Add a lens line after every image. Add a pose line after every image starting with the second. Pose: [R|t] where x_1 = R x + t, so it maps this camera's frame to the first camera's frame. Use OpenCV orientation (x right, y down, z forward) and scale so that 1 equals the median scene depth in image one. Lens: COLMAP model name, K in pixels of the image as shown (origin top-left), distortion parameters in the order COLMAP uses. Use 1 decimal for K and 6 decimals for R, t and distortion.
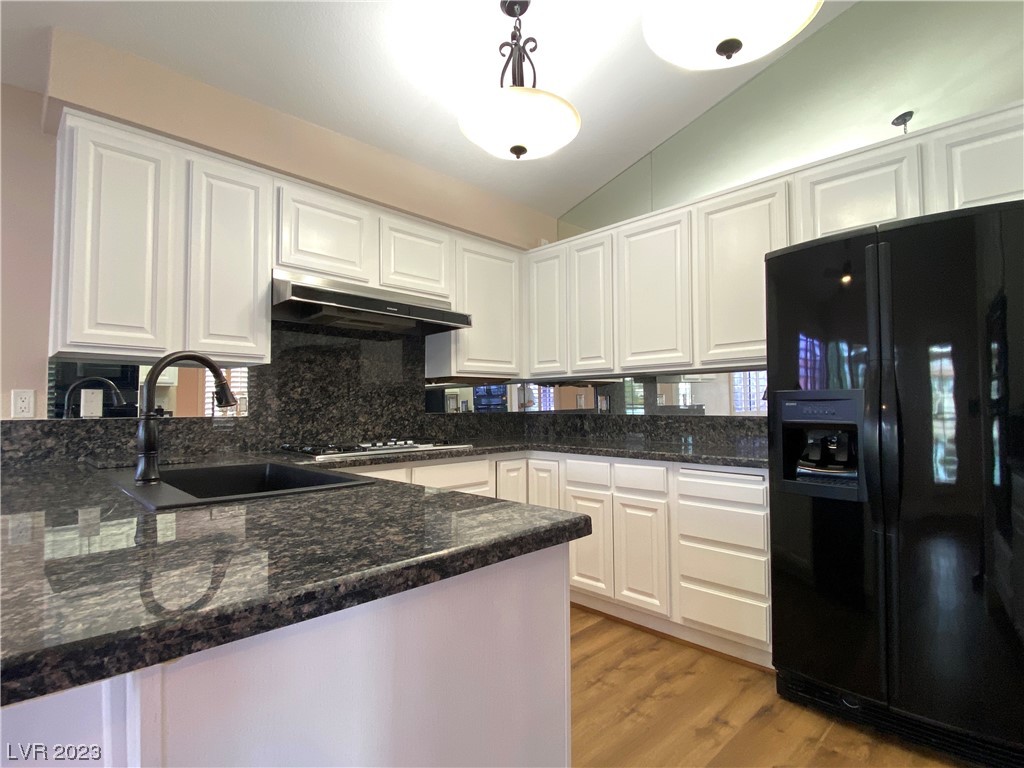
lens RADIAL K [[520.7, 0, 512.7], [0, 520.7, 387.0], [0, 0, 1]] dist [0.071734, -0.067738]
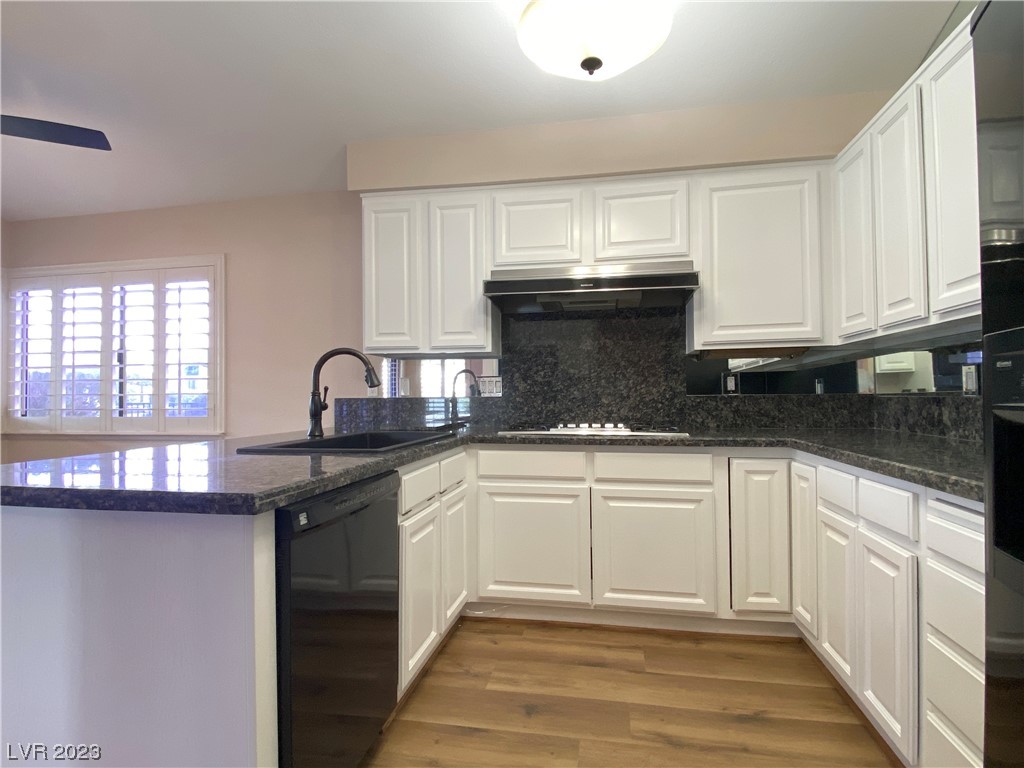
lens RADIAL K [[520.7, 0, 512.7], [0, 520.7, 387.0], [0, 0, 1]] dist [0.071734, -0.067738]
pose [[0.566943, -0.014374, -0.823632, 0.444333], [0.035504, 0.999345, 0.006998, 0.023850], [0.822992, -0.033210, 0.567082, 0.318144]]
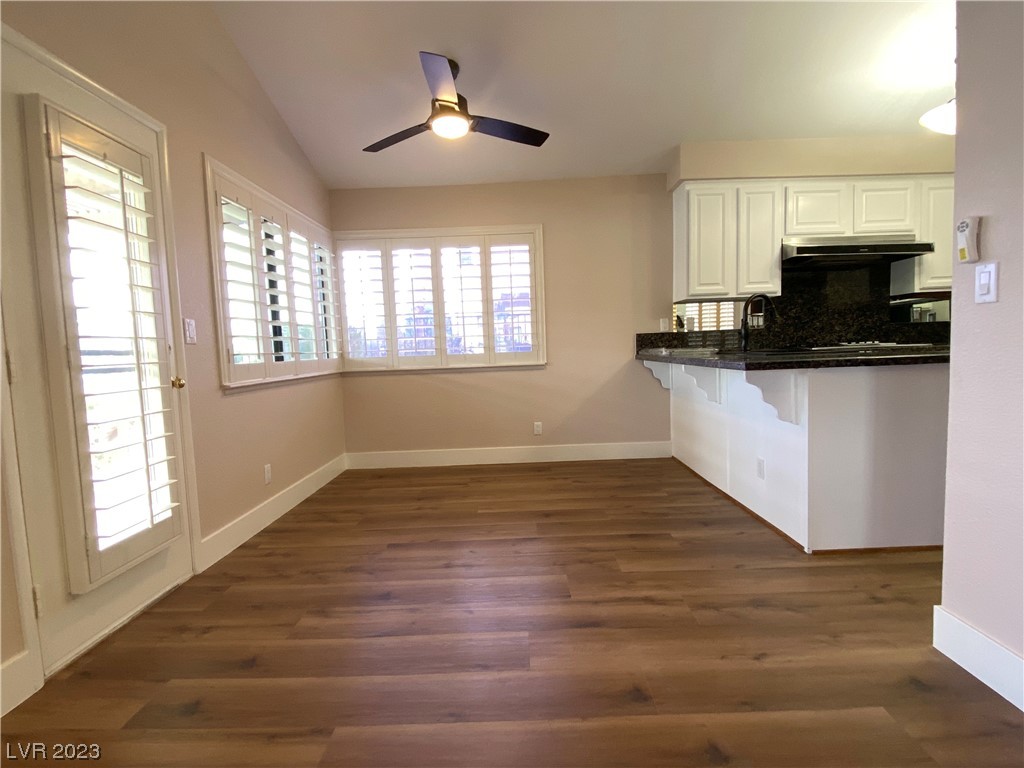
lens RADIAL K [[521.4, 0, 508.9], [0, 521.4, 391.6], [0, 0, 1]] dist [0.015935, -0.023907]
pose [[0.700004, 0.037172, -0.713171, 0.120826], [0.062626, 0.991602, 0.113154, 0.014691], [0.711388, -0.123872, 0.691797, -0.707286]]
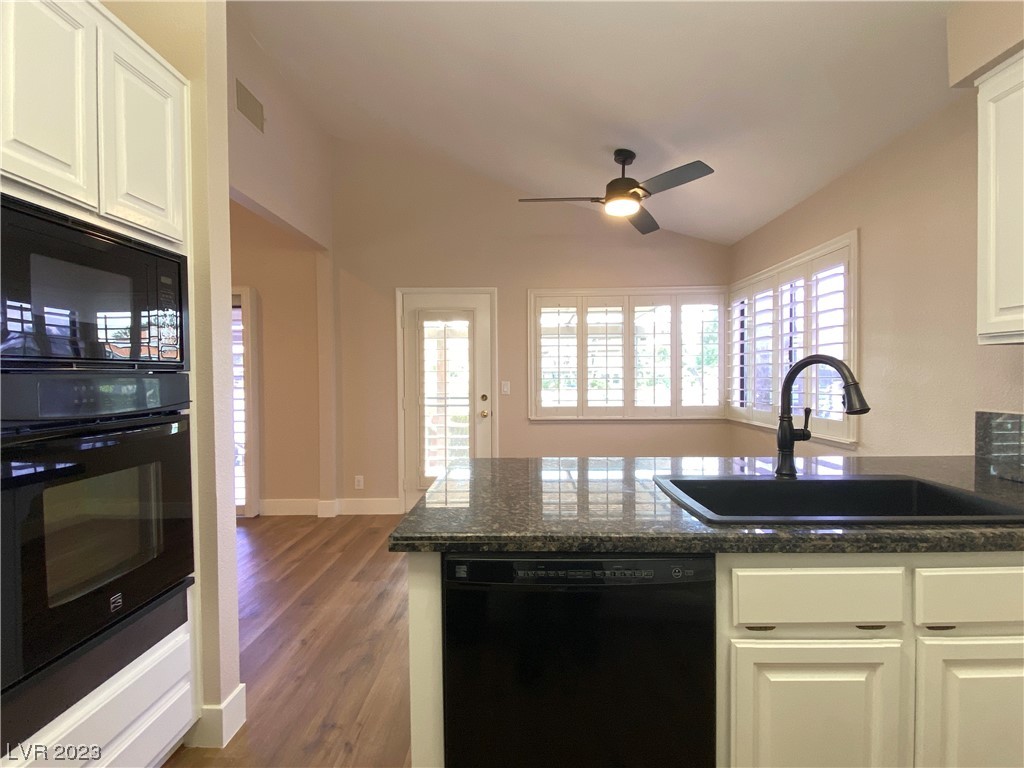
lens RADIAL K [[520.7, 0, 512.7], [0, 520.7, 387.0], [0, 0, 1]] dist [0.071734, -0.067738]
pose [[-0.725591, 0.027731, -0.687567, 0.257878], [0.041670, 0.999125, -0.003678, -0.016364], [0.686863, -0.031319, -0.726111, 0.743866]]
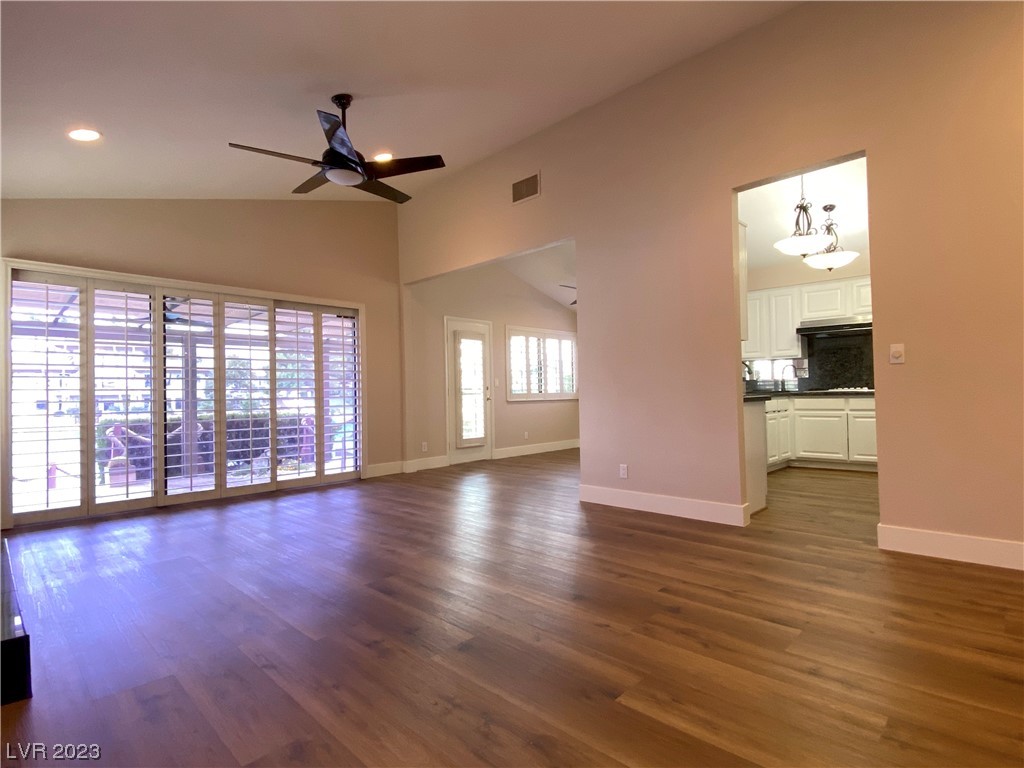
lens RADIAL K [[520.7, 0, 512.7], [0, 520.7, 387.0], [0, 0, 1]] dist [0.071734, -0.067738]
pose [[0.018129, -0.010242, -0.999783, 1.856259], [0.060848, 0.998105, -0.009122, 0.033565], [0.997982, -0.060669, 0.018718, -0.438731]]
